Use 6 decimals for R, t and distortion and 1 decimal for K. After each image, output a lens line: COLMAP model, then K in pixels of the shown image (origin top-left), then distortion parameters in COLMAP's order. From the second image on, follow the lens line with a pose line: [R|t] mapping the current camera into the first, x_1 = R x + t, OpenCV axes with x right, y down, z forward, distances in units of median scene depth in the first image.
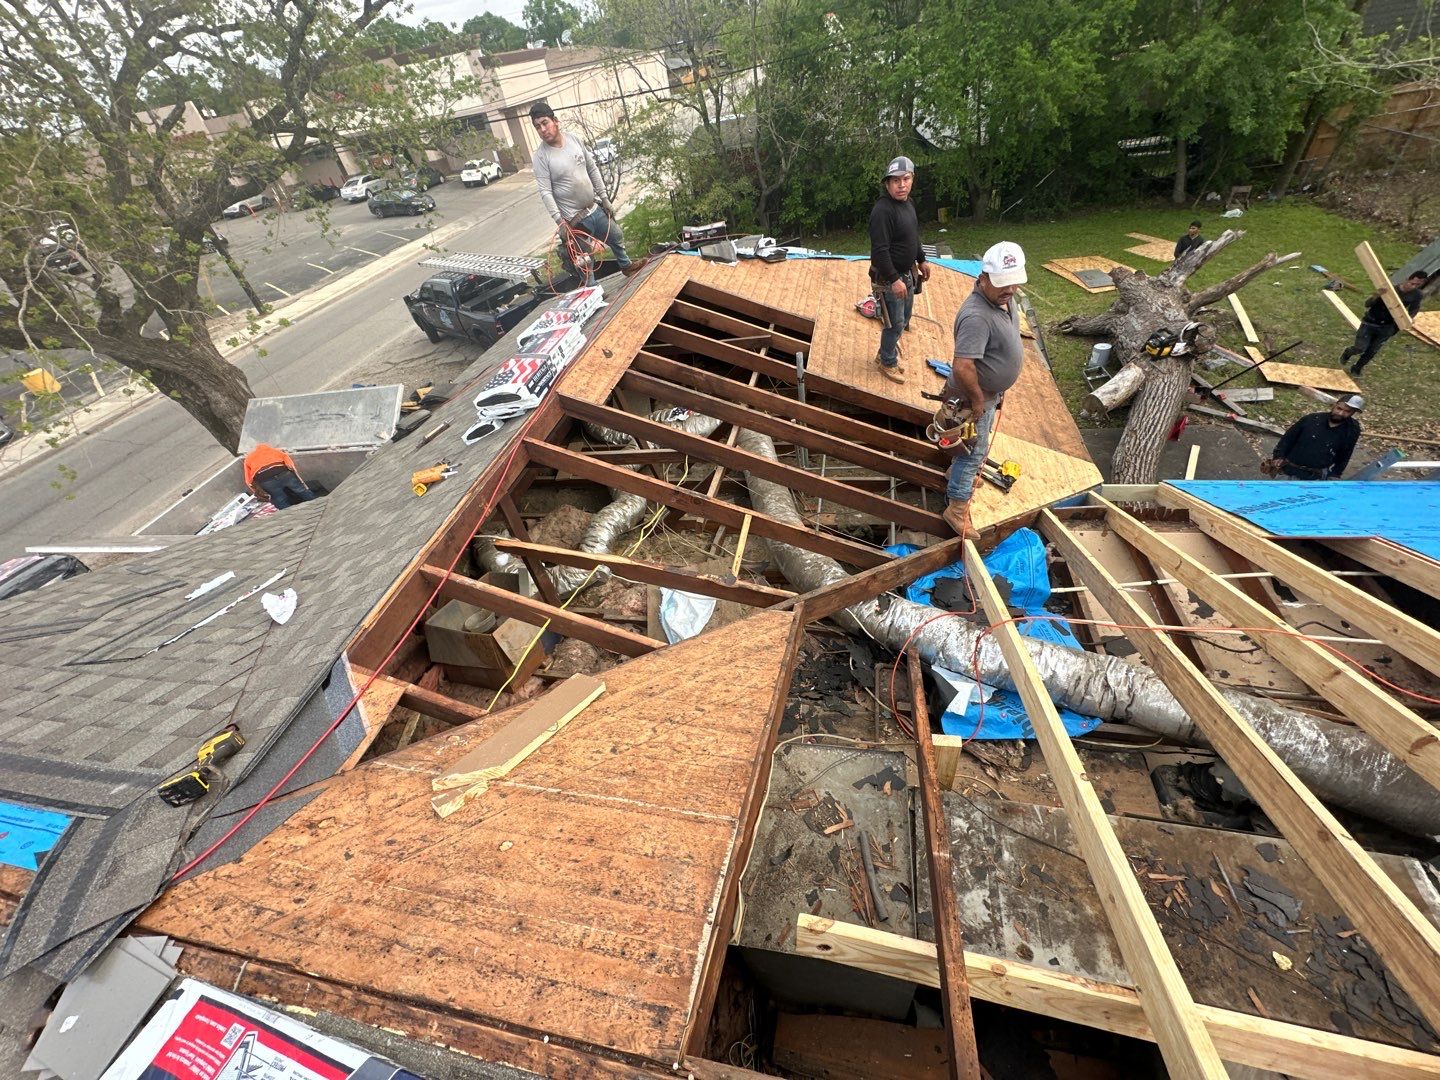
lens RADIAL K [[573.8, 0, 719.7], [0, 573.8, 535.8], [0, 0, 1]] dist [-0.000423, 0.000202]
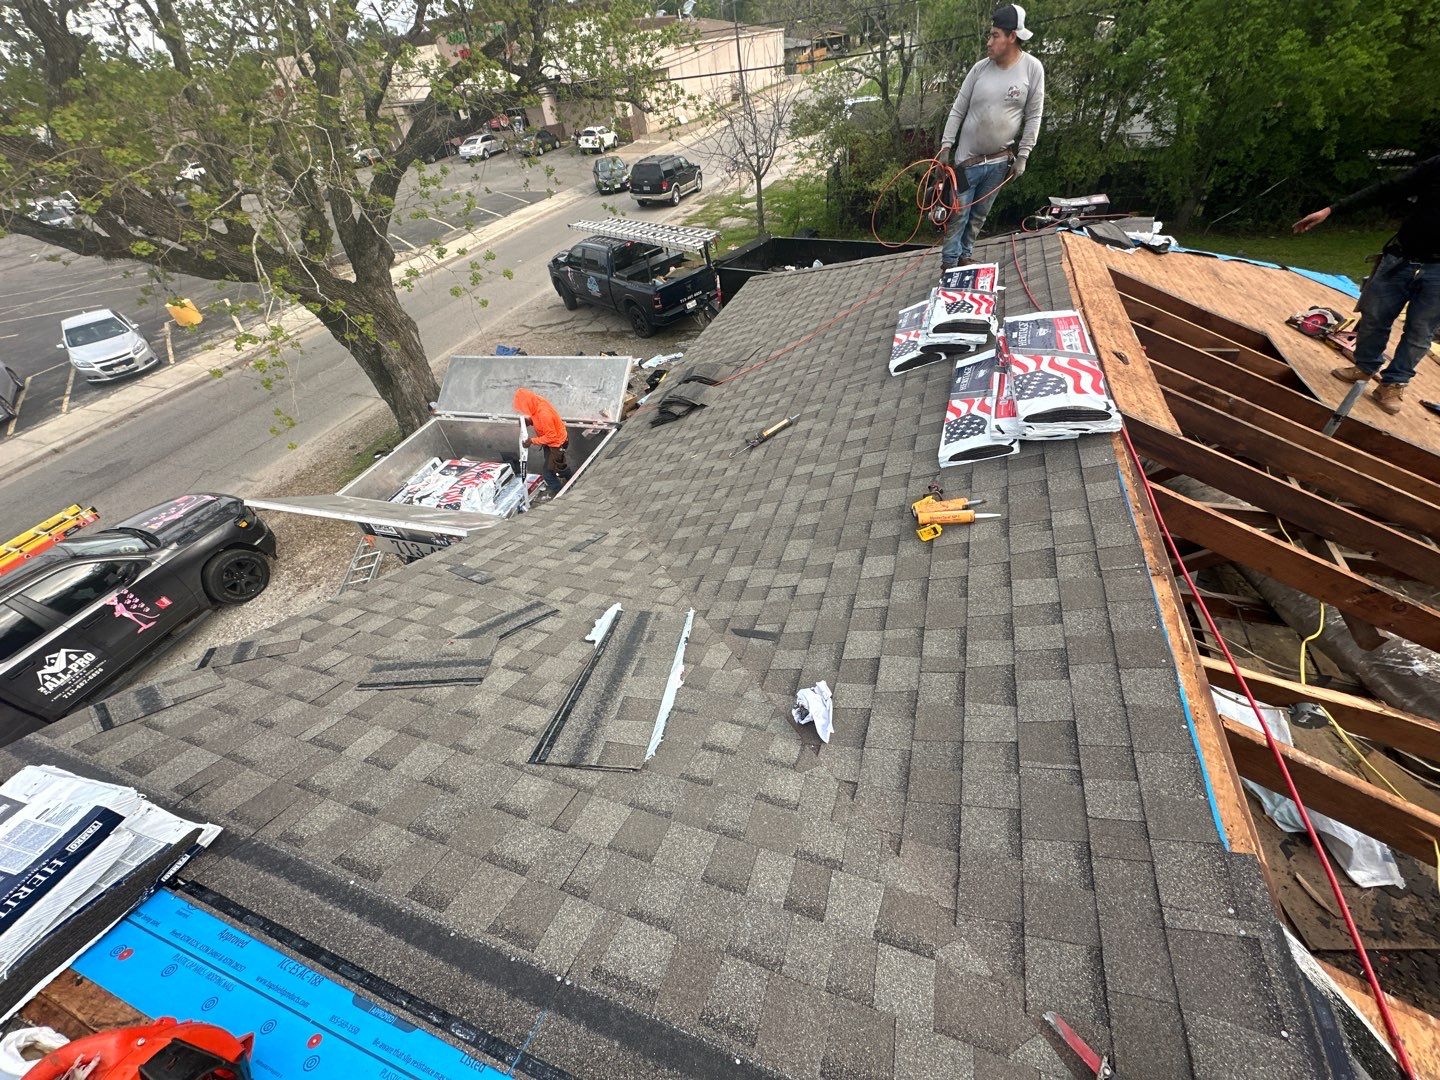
lens RADIAL K [[573.8, 0, 719.7], [0, 573.8, 535.8], [0, 0, 1]] dist [-0.000423, 0.000202]
pose [[0.990032, 0.121062, -0.071972, -0.164892], [-0.119734, 0.992551, 0.022502, -0.013947], [0.074160, -0.013661, 0.997153, 0.065365]]
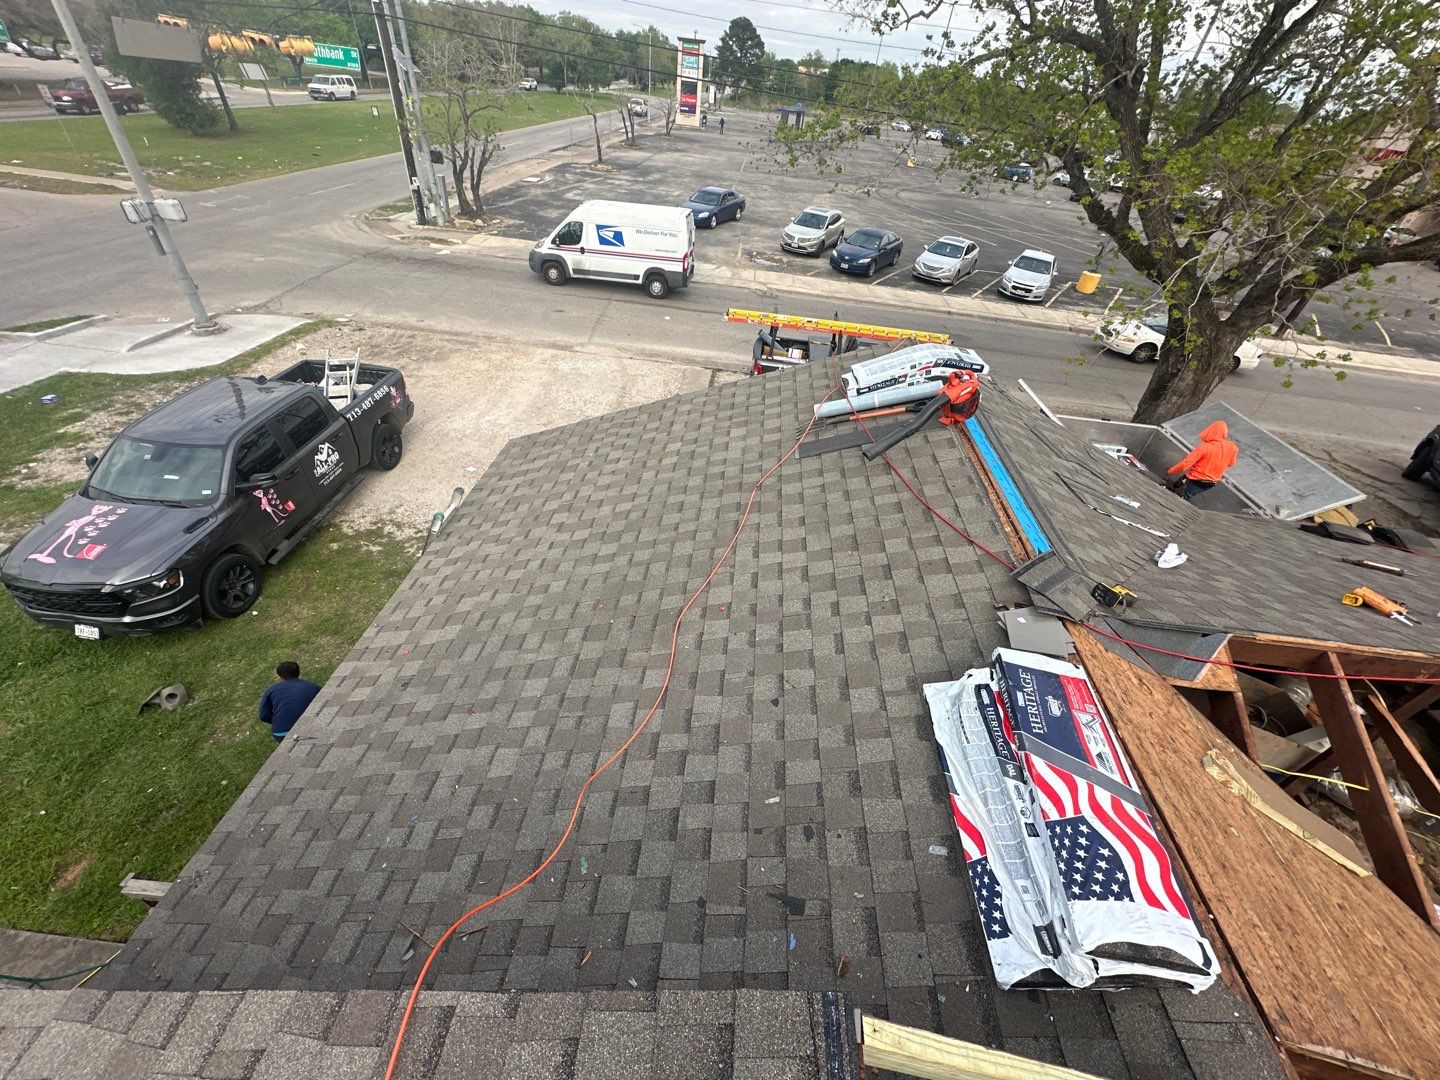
lens RADIAL K [[573.8, 0, 719.7], [0, 573.8, 535.8], [0, 0, 1]] dist [-0.000423, 0.000202]
pose [[0.100246, 0.747066, -0.657147, -0.014730], [-0.737660, 0.499029, 0.454783, 0.049889], [0.667689, 0.439161, 0.601107, -0.084613]]
